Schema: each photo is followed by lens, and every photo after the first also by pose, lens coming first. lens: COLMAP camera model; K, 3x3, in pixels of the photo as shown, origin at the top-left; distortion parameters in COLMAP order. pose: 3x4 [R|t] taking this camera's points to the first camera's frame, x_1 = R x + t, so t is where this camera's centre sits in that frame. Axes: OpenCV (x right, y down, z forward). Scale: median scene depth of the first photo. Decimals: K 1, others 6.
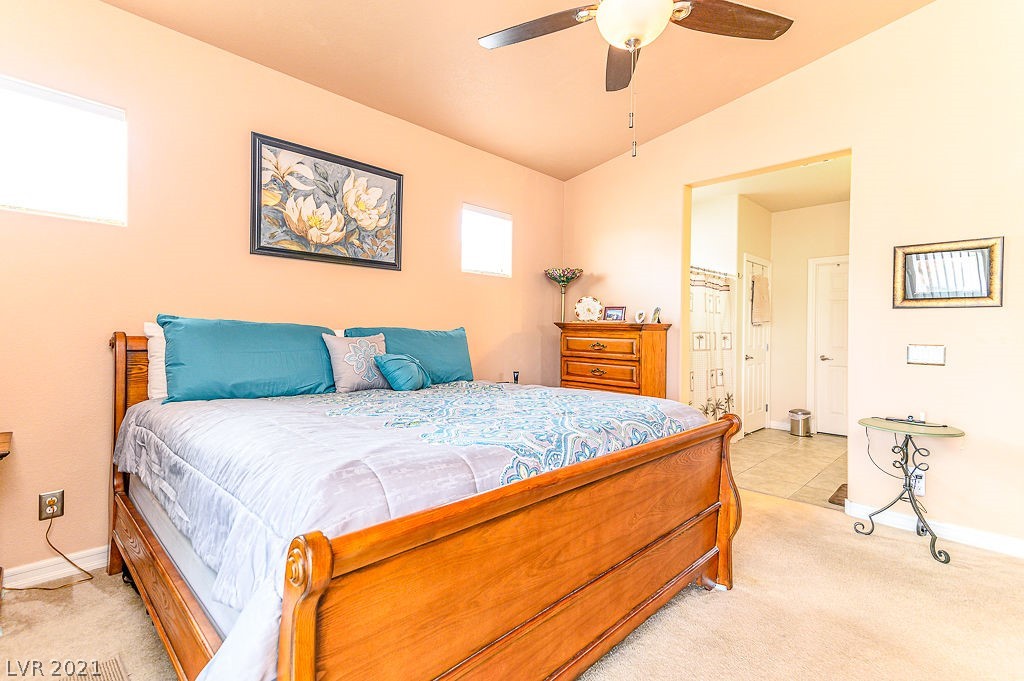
lens RADIAL K [[472.2, 0, 511.6], [0, 472.2, 335.7], [0, 0, 1]] dist [-0.000233, 0.000087]
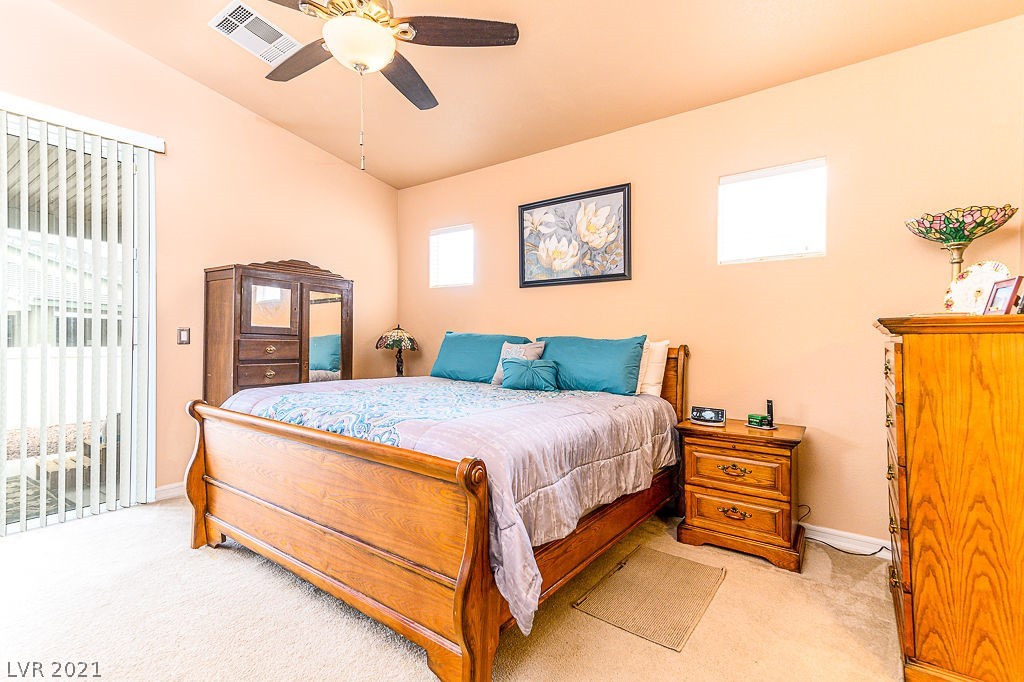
lens RADIAL K [[472.2, 0, 511.0], [0, 472.2, 340.7], [0, 0, 1]] dist [-0.000233, 0.000087]
pose [[0.126123, -0.007893, -0.991983, 0.781716], [-0.013761, 0.999858, -0.009706, 0.004936], [0.991919, 0.014875, 0.125996, 0.680915]]
